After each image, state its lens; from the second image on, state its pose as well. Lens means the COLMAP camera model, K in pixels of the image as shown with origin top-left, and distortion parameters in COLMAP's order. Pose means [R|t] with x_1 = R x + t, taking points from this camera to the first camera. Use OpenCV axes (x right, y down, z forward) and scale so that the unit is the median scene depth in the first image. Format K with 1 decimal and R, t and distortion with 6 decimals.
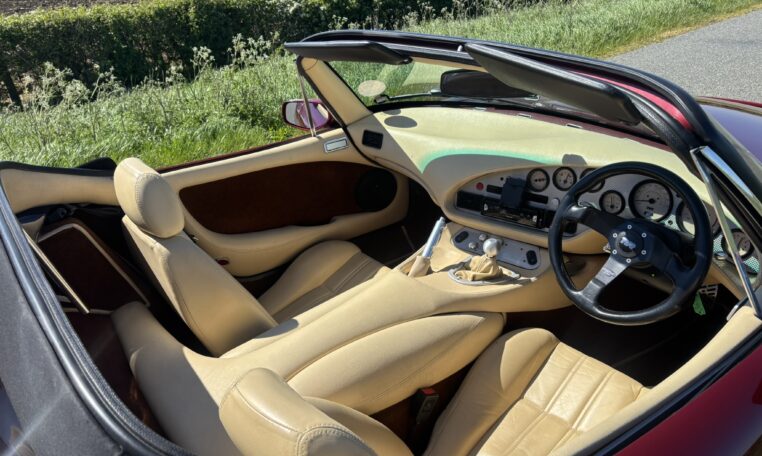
lens RADIAL K [[587.4, 0, 381.0], [0, 587.4, 228.0], [0, 0, 1]] dist [0.077132, -0.077054]
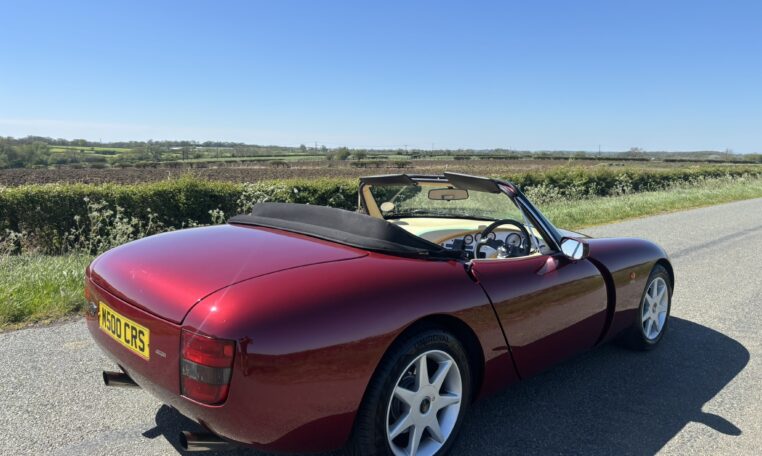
lens RADIAL K [[587.4, 0, 381.0], [0, 587.4, 228.0], [0, 0, 1]] dist [0.077132, -0.077054]
pose [[0.987191, 0.074110, 0.141282, -0.326788], [-0.021033, 0.938287, -0.345218, 0.550957], [-0.158147, 0.337825, 0.927827, -0.898336]]
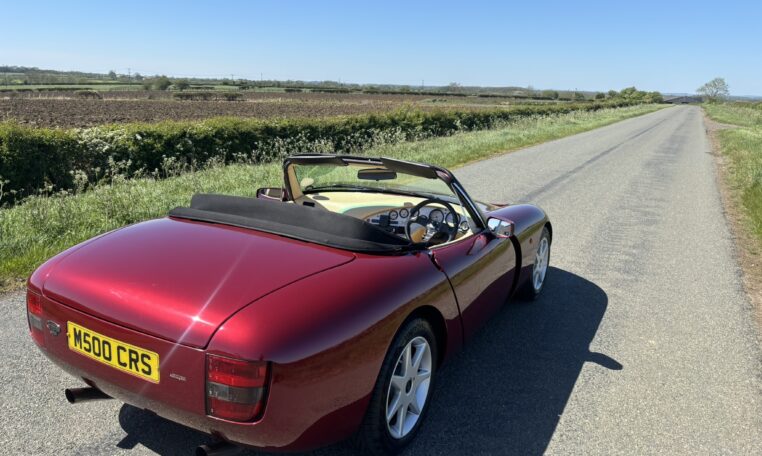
lens RADIAL K [[587.4, 0, 381.0], [0, 587.4, 228.0], [0, 0, 1]] dist [0.077132, -0.077054]
pose [[0.906327, 0.005415, 0.422543, -0.666847], [0.097933, 0.970003, -0.222492, 0.417428], [-0.411073, 0.243031, 0.878610, -0.922283]]
